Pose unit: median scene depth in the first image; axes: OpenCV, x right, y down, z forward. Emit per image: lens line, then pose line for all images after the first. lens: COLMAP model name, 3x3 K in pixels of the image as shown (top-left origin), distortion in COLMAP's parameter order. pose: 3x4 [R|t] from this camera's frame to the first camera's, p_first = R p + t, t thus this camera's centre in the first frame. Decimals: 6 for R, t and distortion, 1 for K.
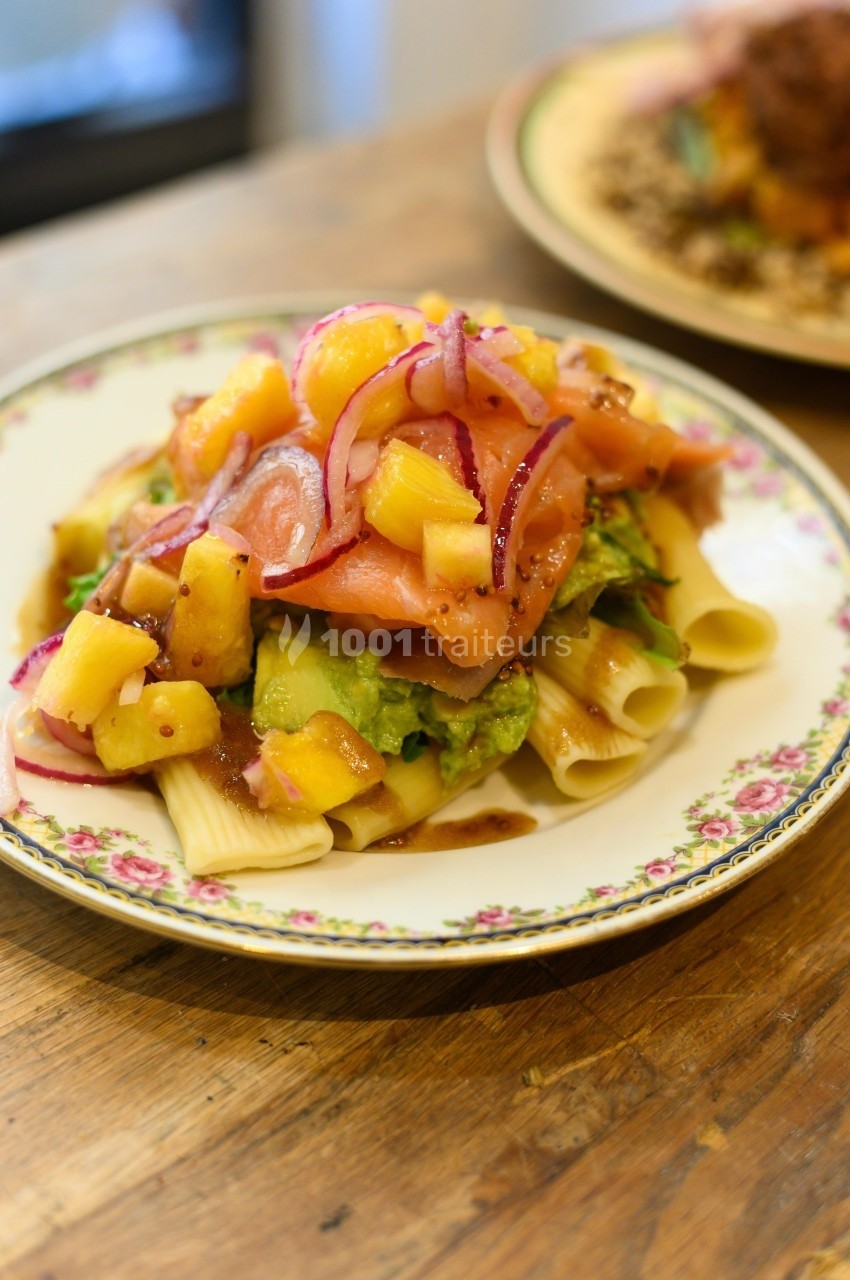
lens RADIAL K [[2133.2, 0, 423.3], [0, 2133.2, 636.4], [0, 0, 1]] dist [0.073284, 0.000000]
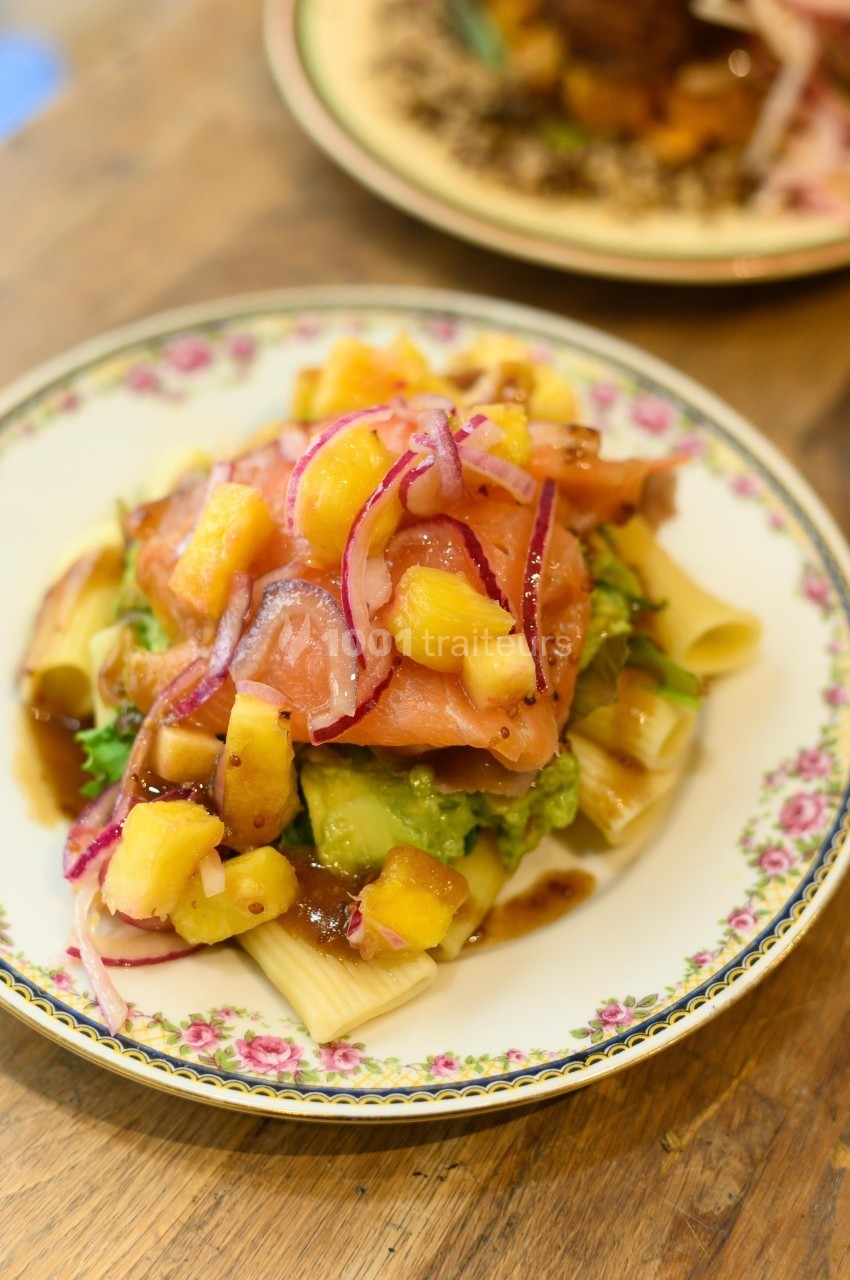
lens RADIAL K [[2133.2, 0, 426.5], [0, 2133.2, 642.5], [0, 0, 1]] dist [0.073284, 0.000000]
pose [[0.959715, -0.221399, 0.173004, -0.188248], [0.180426, 0.957604, 0.224591, -0.283265], [-0.215394, -0.184329, 0.958972, 0.047310]]
